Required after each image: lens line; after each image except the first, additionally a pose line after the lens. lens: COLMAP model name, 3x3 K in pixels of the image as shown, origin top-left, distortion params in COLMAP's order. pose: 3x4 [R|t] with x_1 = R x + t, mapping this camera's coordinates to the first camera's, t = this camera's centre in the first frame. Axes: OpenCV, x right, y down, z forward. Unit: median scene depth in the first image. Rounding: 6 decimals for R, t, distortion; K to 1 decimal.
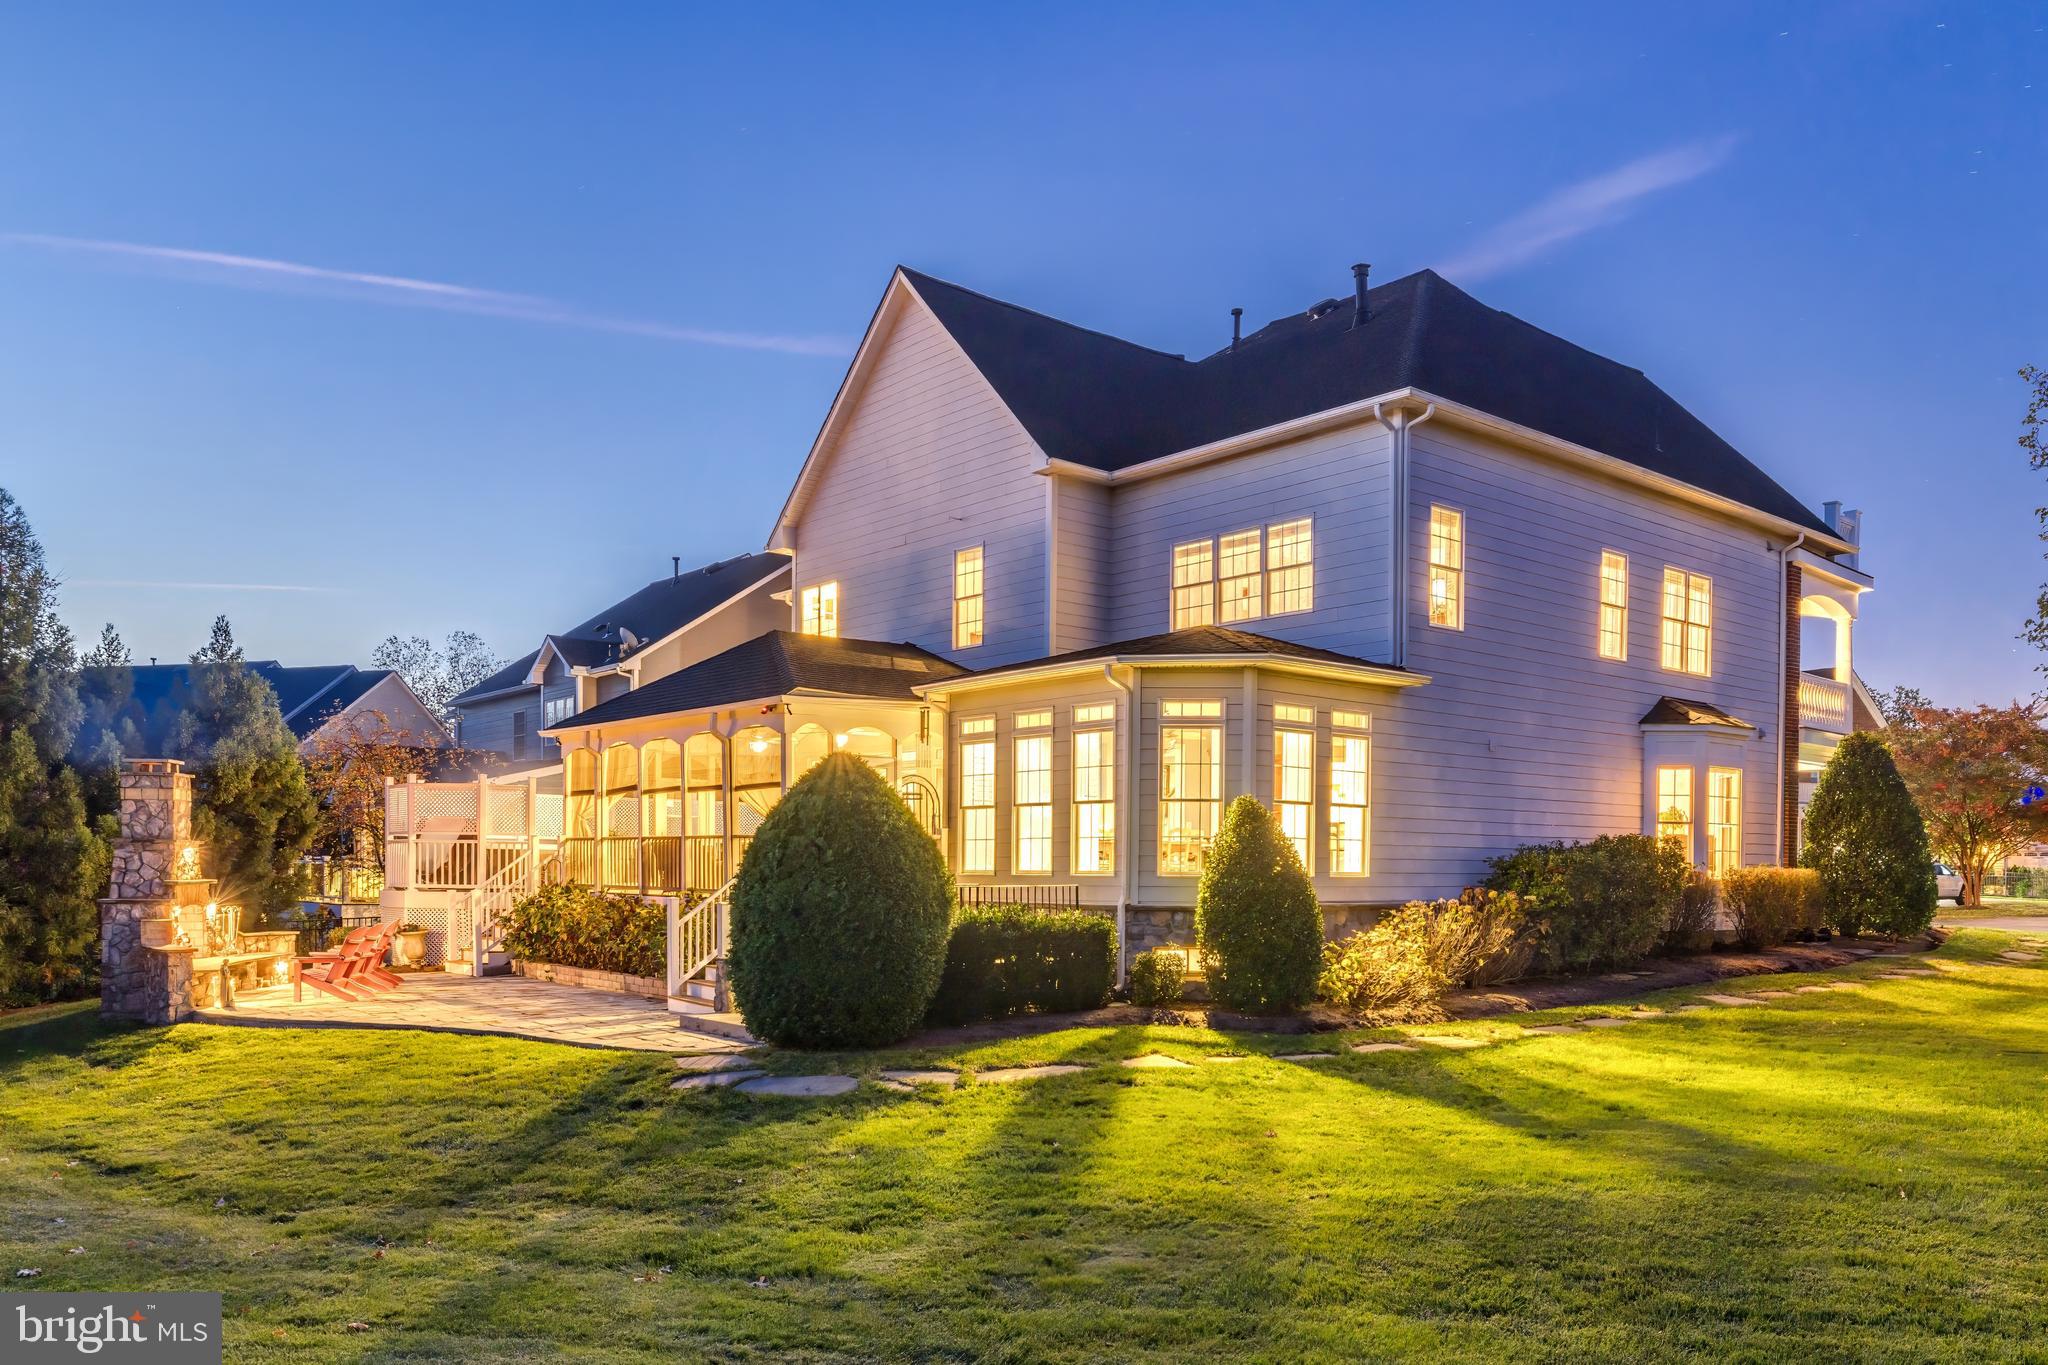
lens RADIAL K [[1507.4, 0, 1082.5], [0, 1507.4, 876.4], [0, 0, 1]] dist [-0.021700, 0.016150]
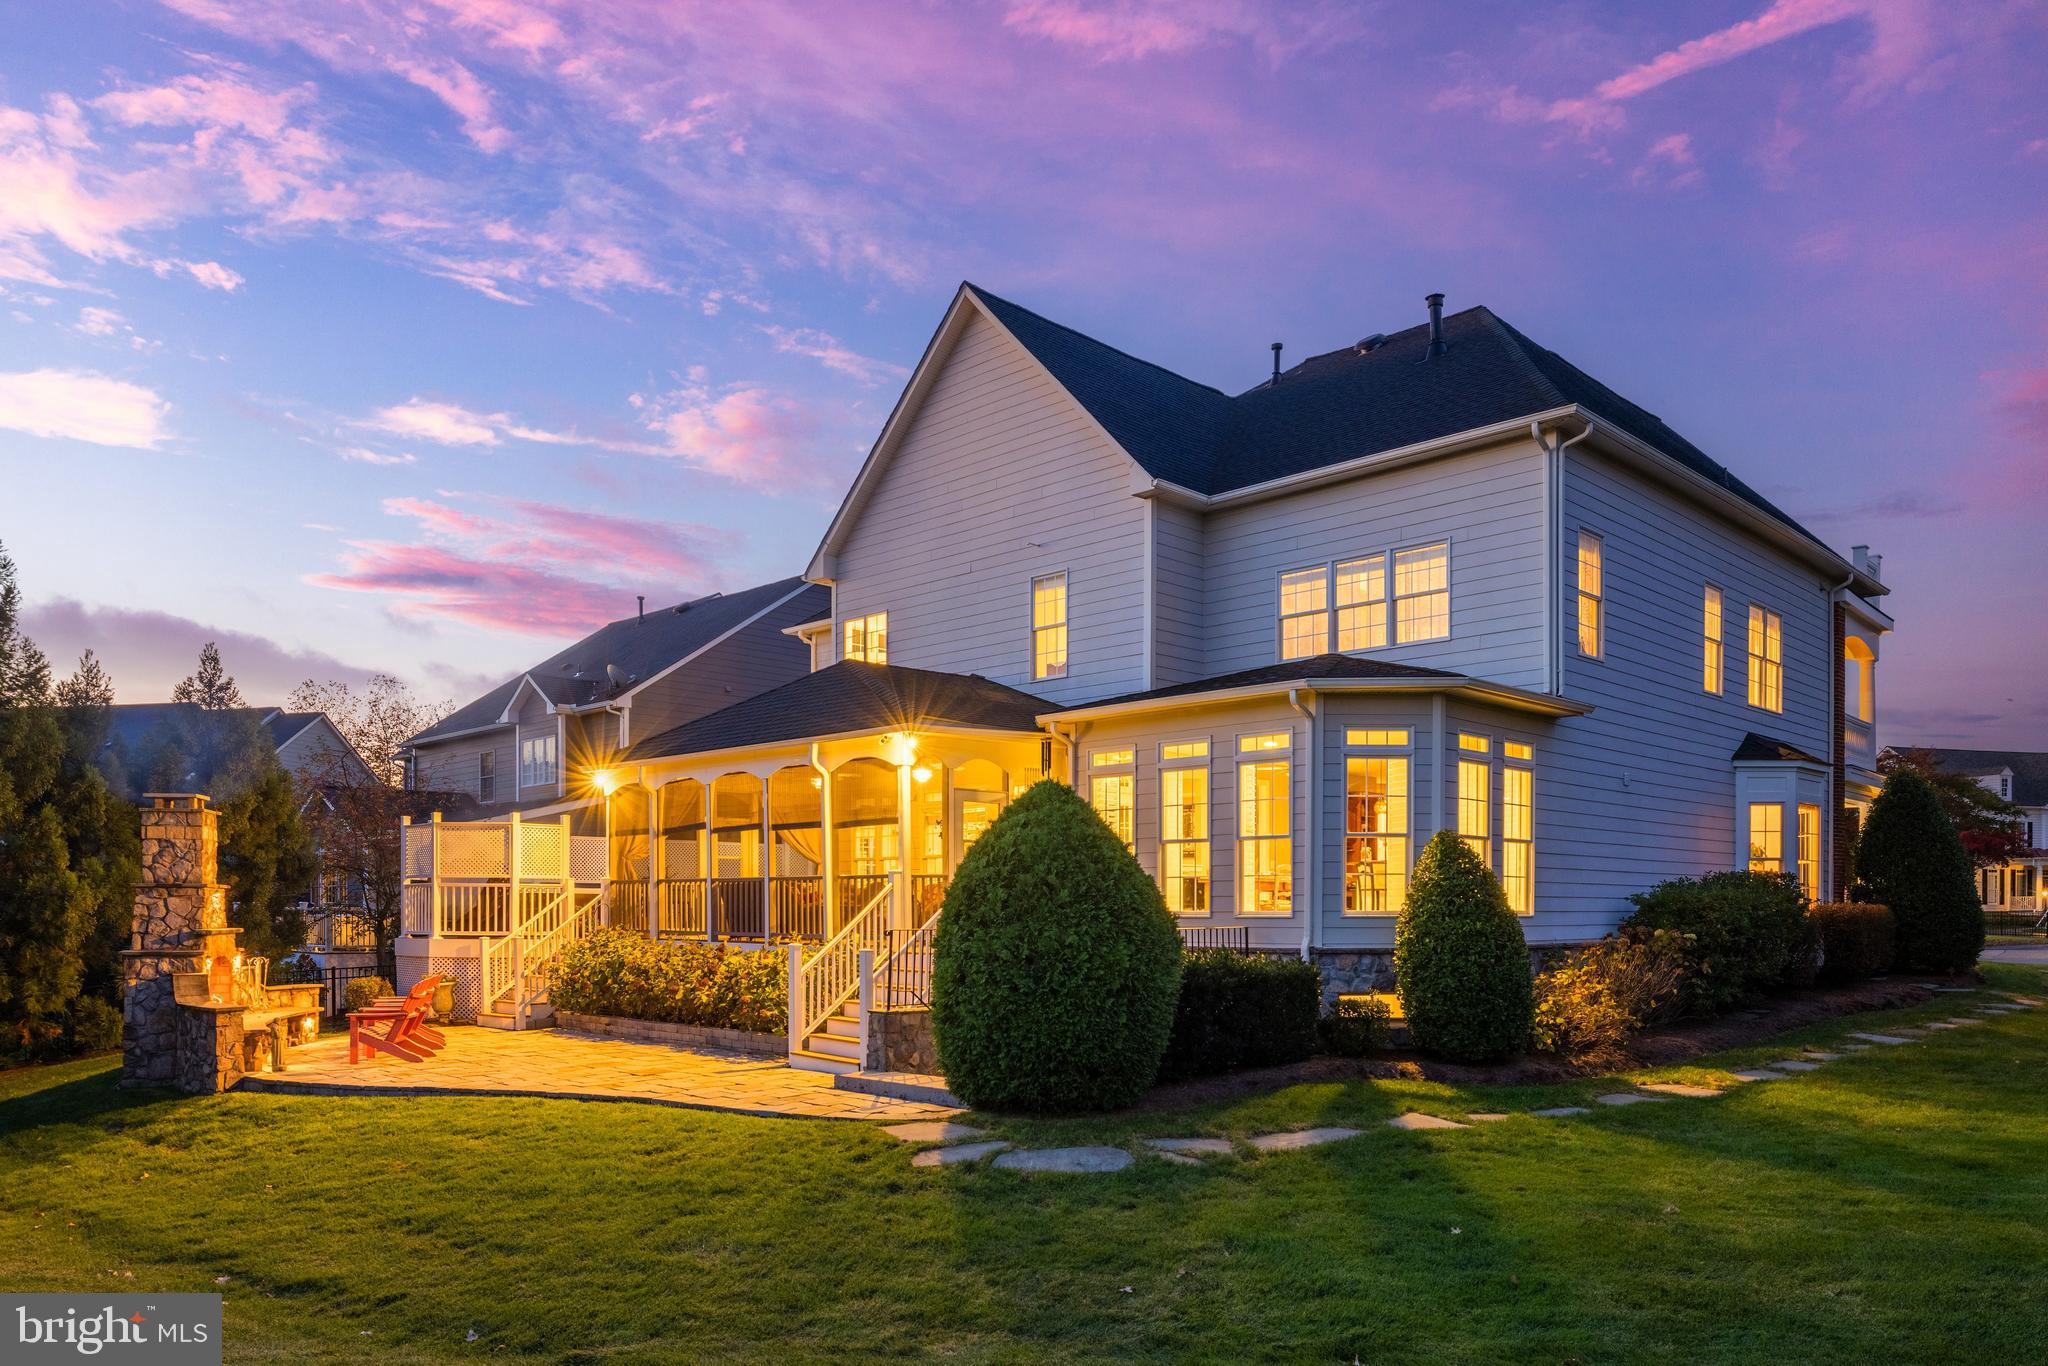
lens RADIAL K [[1427.4, 0, 1062.7], [0, 1427.4, 908.2], [0, 0, 1]] dist [-0.007018, -0.004869]
pose [[0.996625, -0.006464, 0.081830, -0.158117], [0.007052, 0.999951, -0.006893, -0.000437], [-0.081781, 0.007447, 0.996622, 0.107833]]
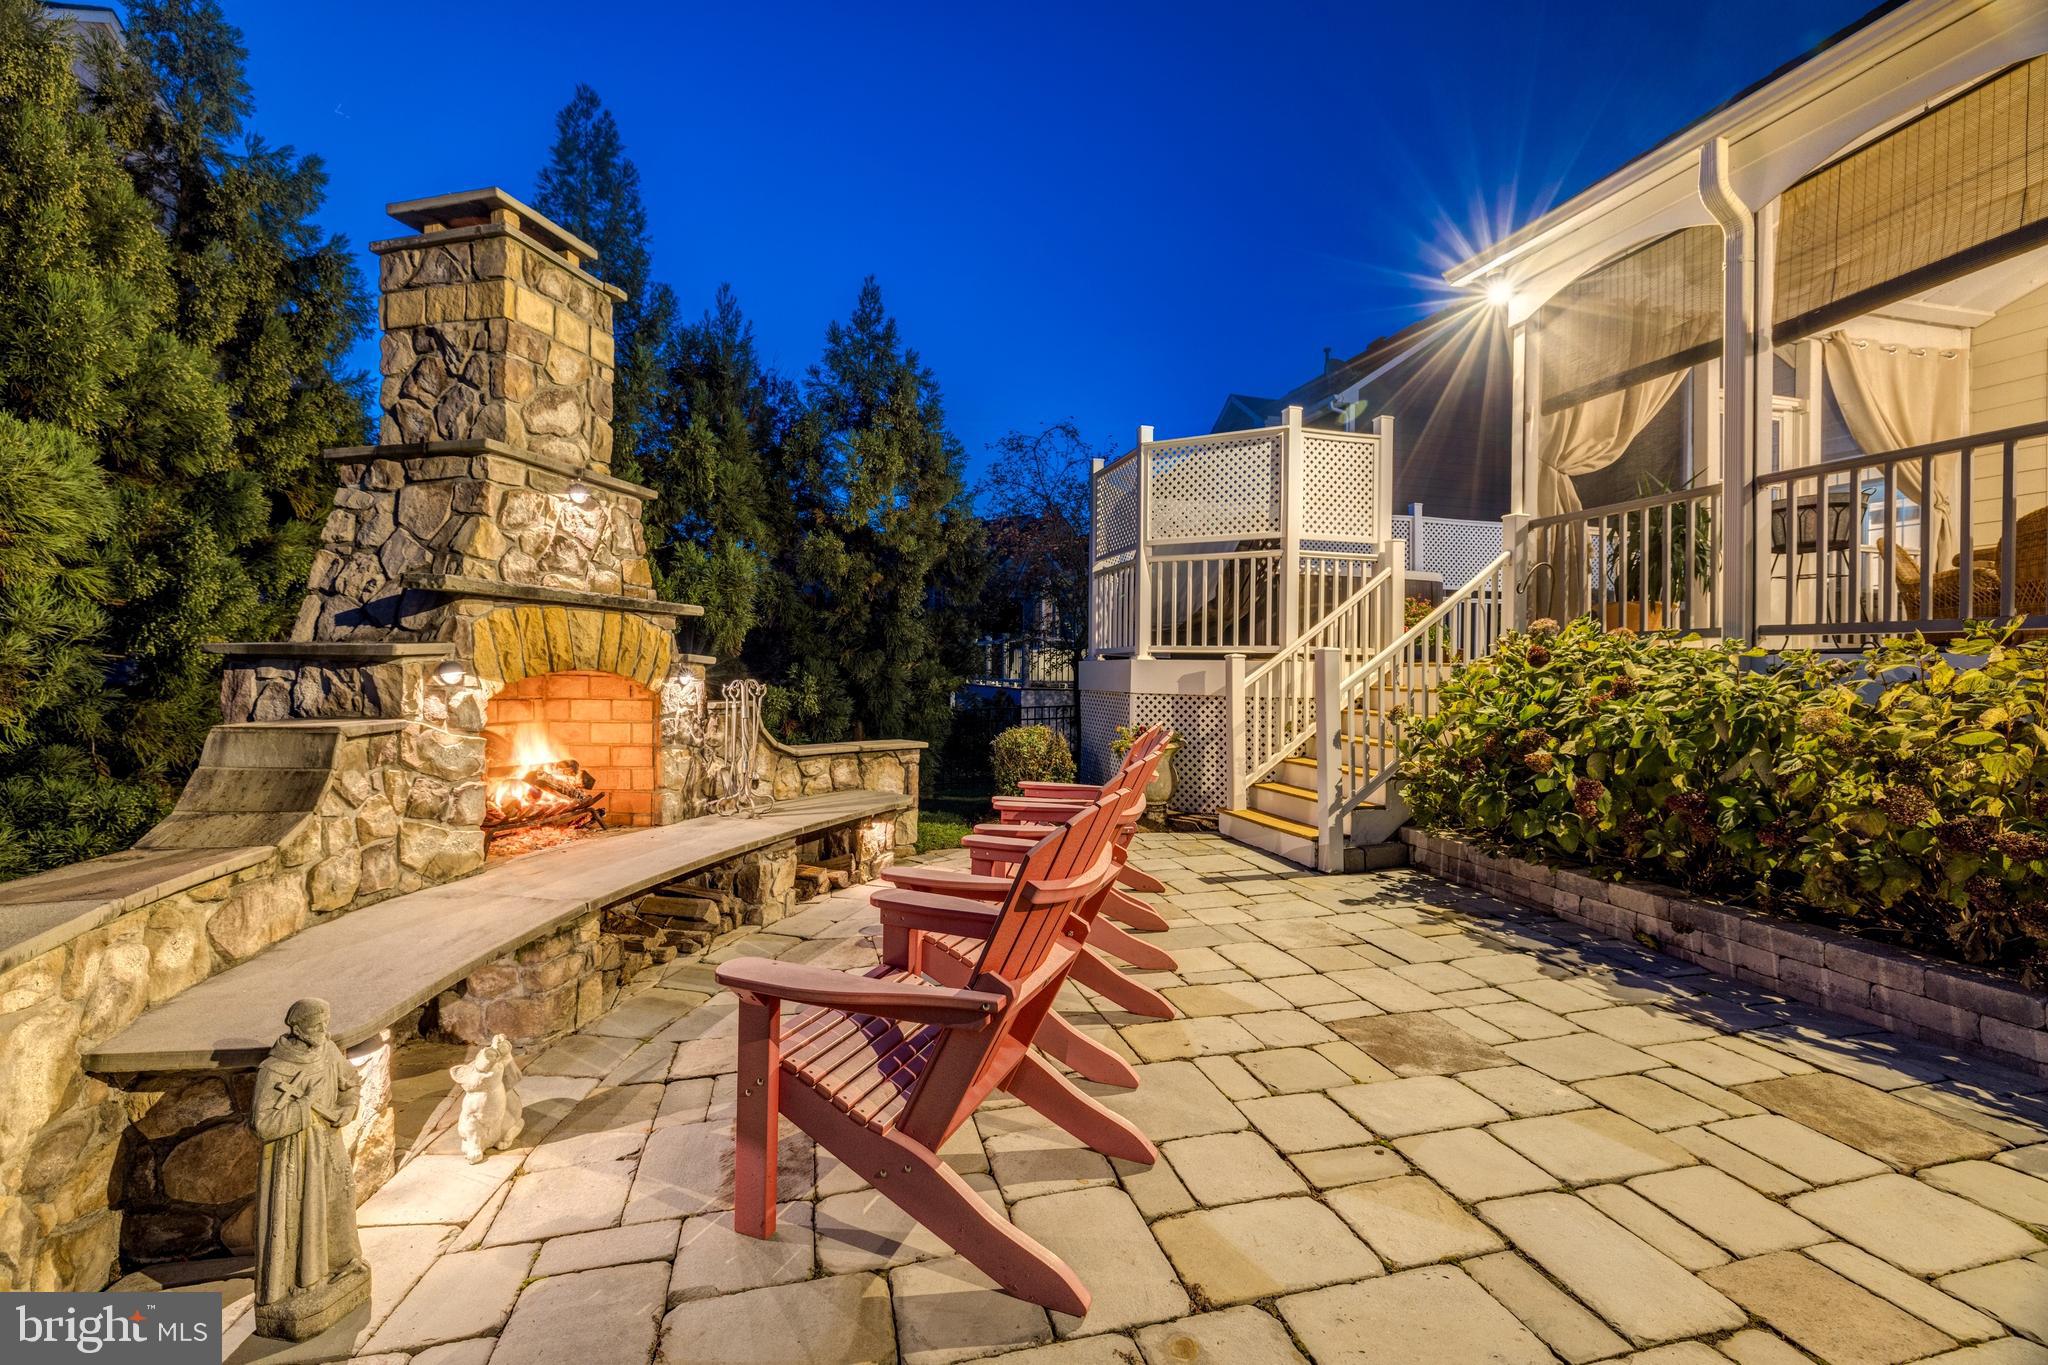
lens RADIAL K [[885.3, 0, 1035.7], [0, 885.3, 670.9], [0, 0, 1]] dist [-0.000720, 0.001222]
pose [[0.902195, 0.001910, -0.431325, -0.418166], [-0.006543, 0.999936, -0.009258, 0.019593], [0.431280, 0.011175, 0.902149, 0.852879]]
